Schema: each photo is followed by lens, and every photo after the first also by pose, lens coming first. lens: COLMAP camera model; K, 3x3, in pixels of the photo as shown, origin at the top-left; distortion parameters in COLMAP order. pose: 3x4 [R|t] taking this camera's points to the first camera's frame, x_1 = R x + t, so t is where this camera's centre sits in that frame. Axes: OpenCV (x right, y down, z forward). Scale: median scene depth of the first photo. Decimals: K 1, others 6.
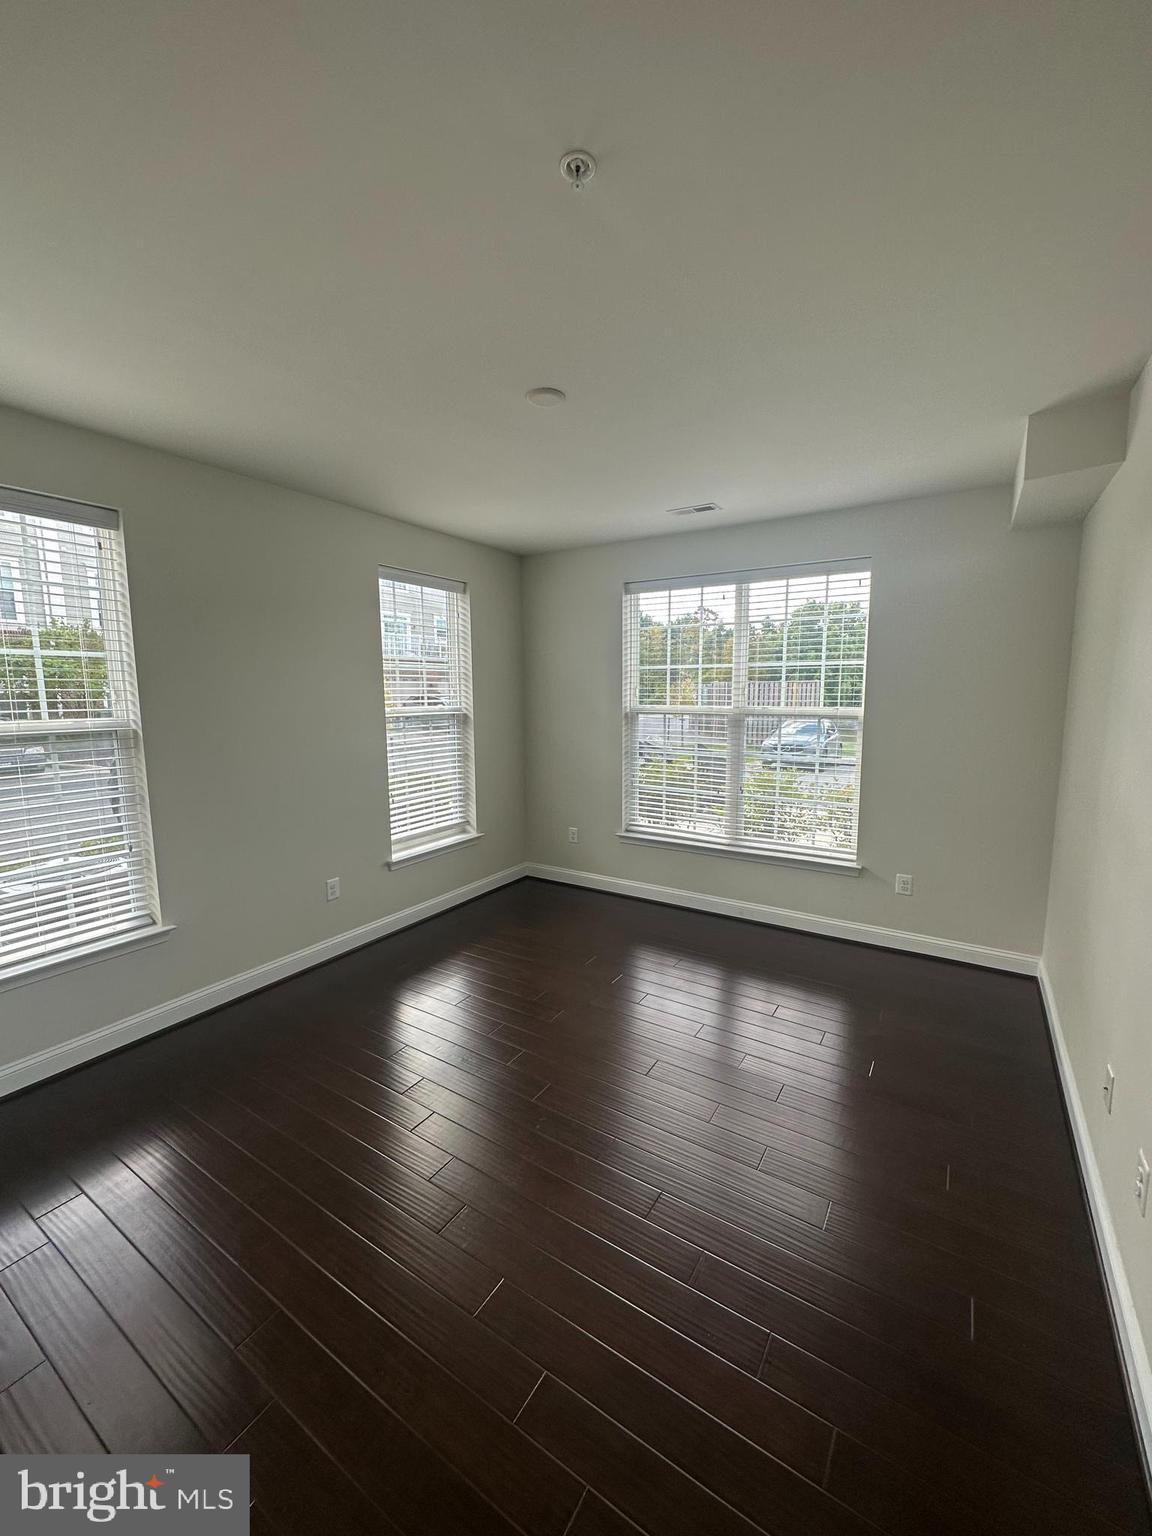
lens RADIAL K [[614.9, 0, 576.0], [0, 614.9, 768.0], [0, 0, 1]] dist [-0.001008, -0.000057]
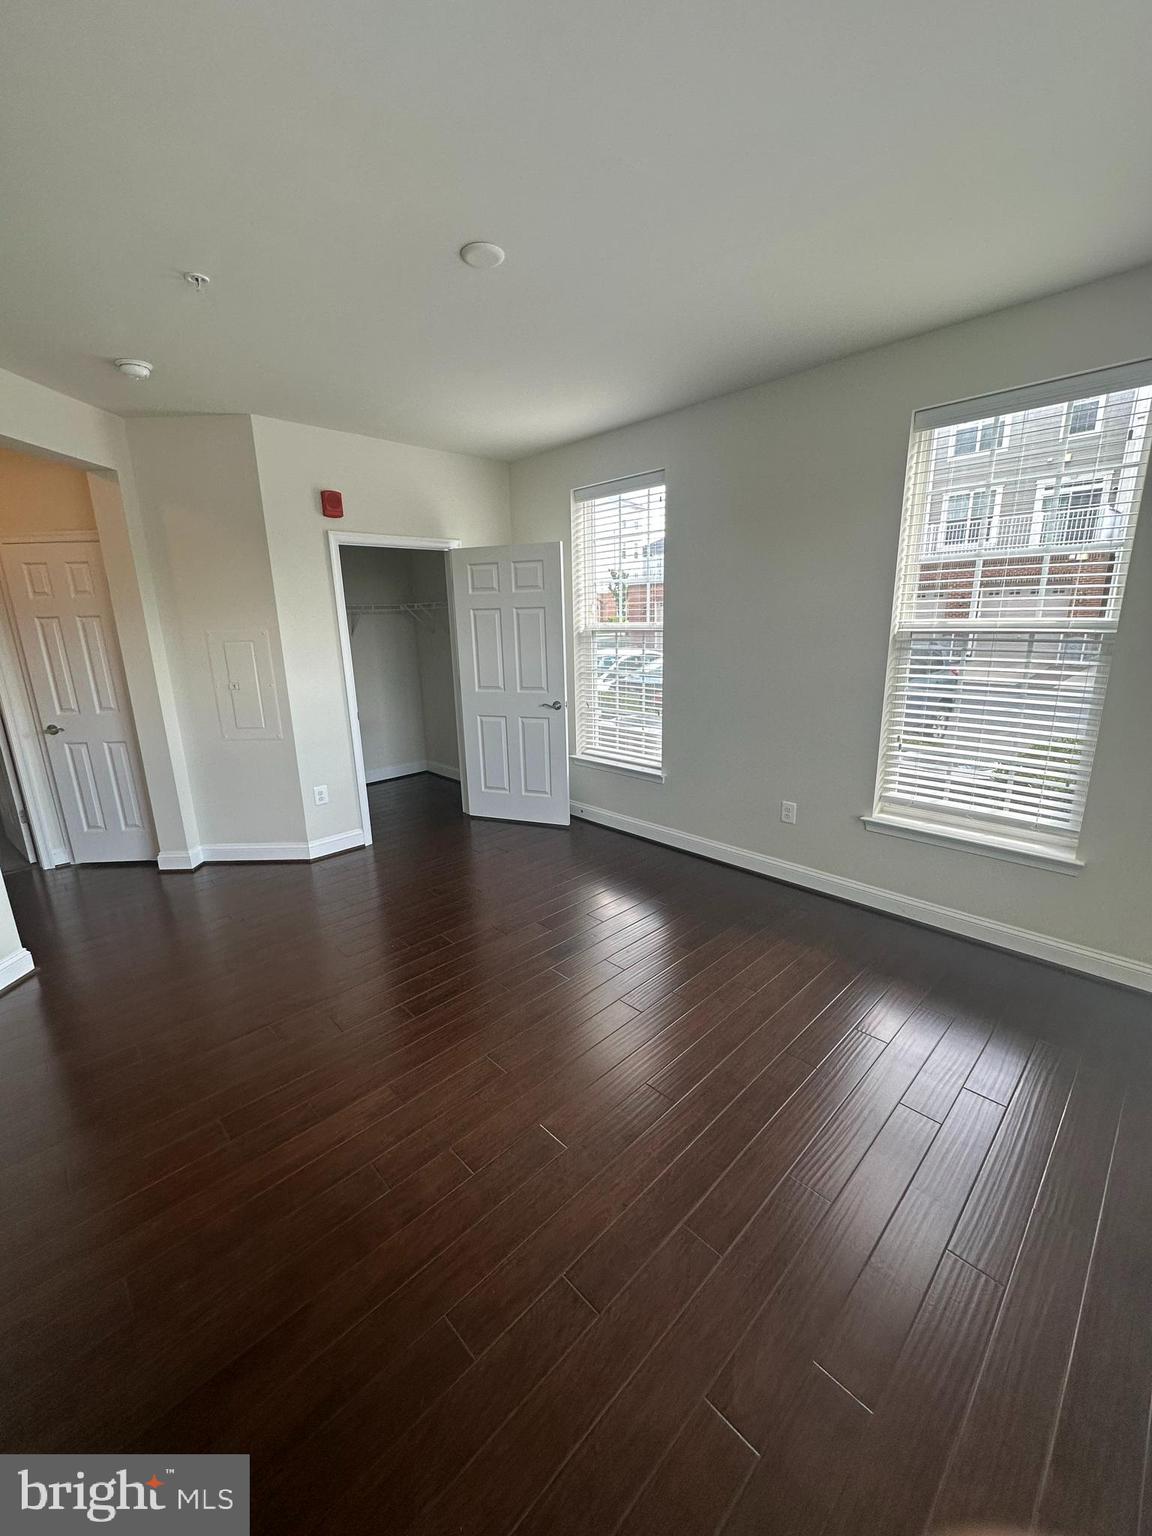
lens RADIAL K [[614.9, 0, 576.0], [0, 614.9, 768.0], [0, 0, 1]] dist [-0.001008, -0.000057]
pose [[-0.225803, 0.261739, -0.938353, 0.520410], [-0.086865, 0.953983, 0.287002, -0.107191], [0.970293, 0.146316, -0.192676, 0.797675]]
